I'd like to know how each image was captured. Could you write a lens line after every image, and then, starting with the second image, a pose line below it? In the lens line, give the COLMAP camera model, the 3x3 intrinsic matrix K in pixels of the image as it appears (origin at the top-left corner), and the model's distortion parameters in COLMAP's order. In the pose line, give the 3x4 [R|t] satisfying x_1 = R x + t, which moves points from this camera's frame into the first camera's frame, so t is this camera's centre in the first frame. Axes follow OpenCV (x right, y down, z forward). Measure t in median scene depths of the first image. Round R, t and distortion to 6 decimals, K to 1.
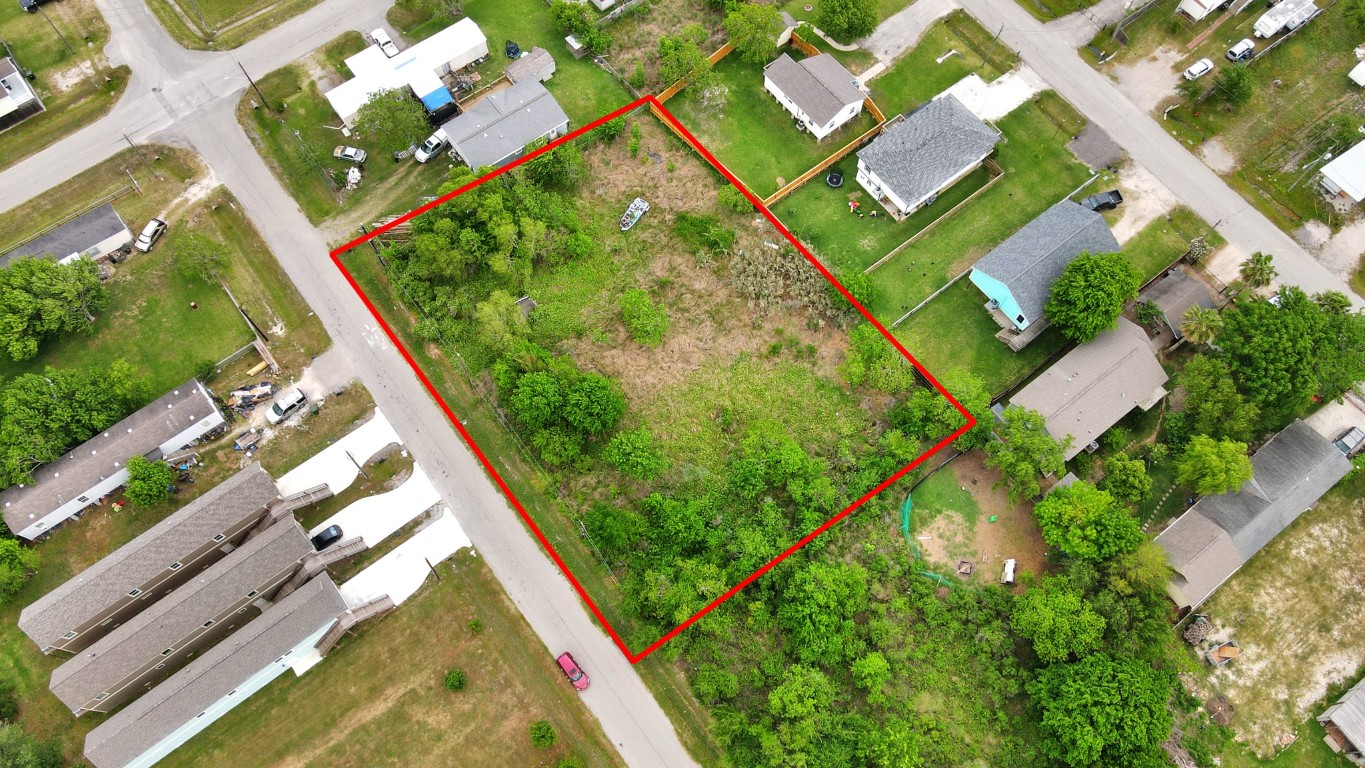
lens RADIAL K [[994.3, 0, 675.7], [0, 994.3, 378.3], [0, 0, 1]] dist [0.018586, 0.005569]
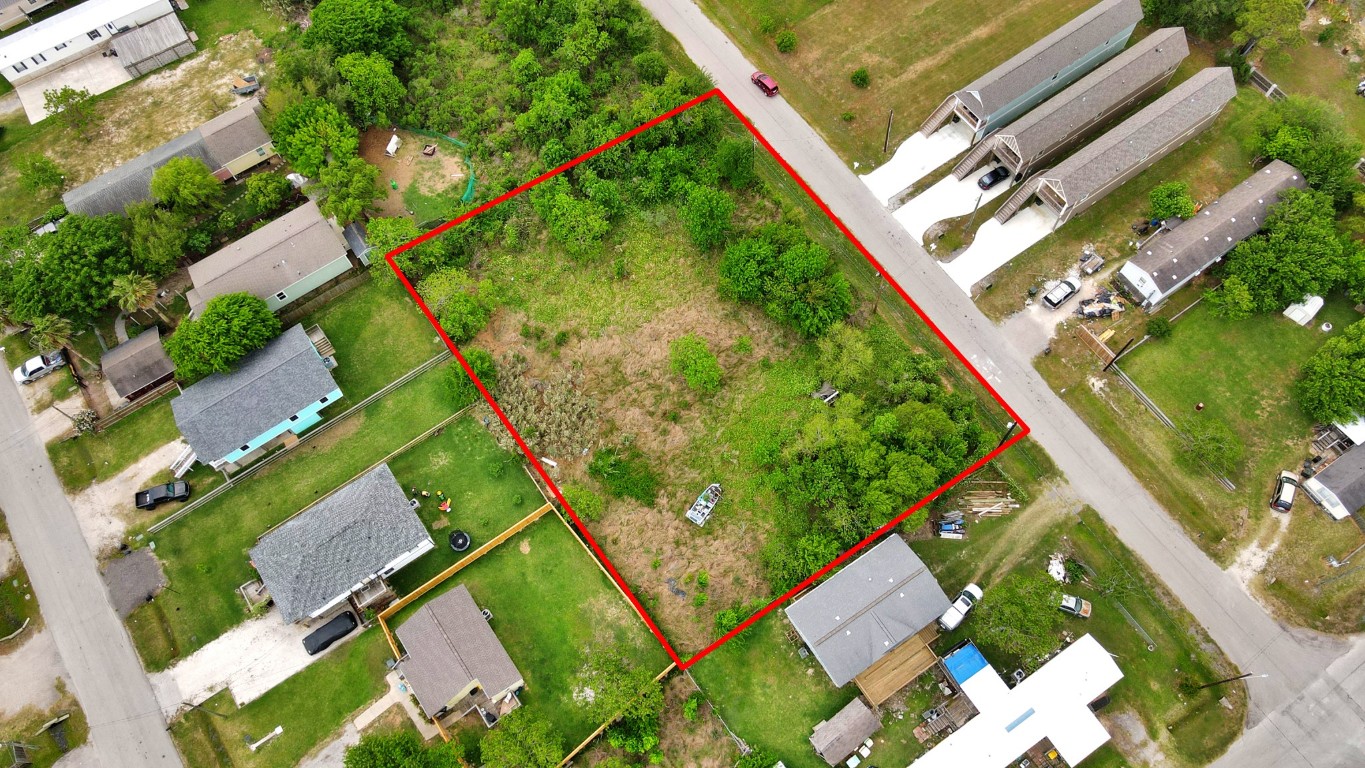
lens RADIAL K [[994.3, 0, 675.7], [0, 994.3, 378.3], [0, 0, 1]] dist [0.018586, 0.005569]
pose [[-0.997811, -0.032237, 0.057745, -0.064543], [0.064113, -0.685710, 0.725046, -0.728505], [0.016224, 0.727161, 0.686275, 0.356523]]
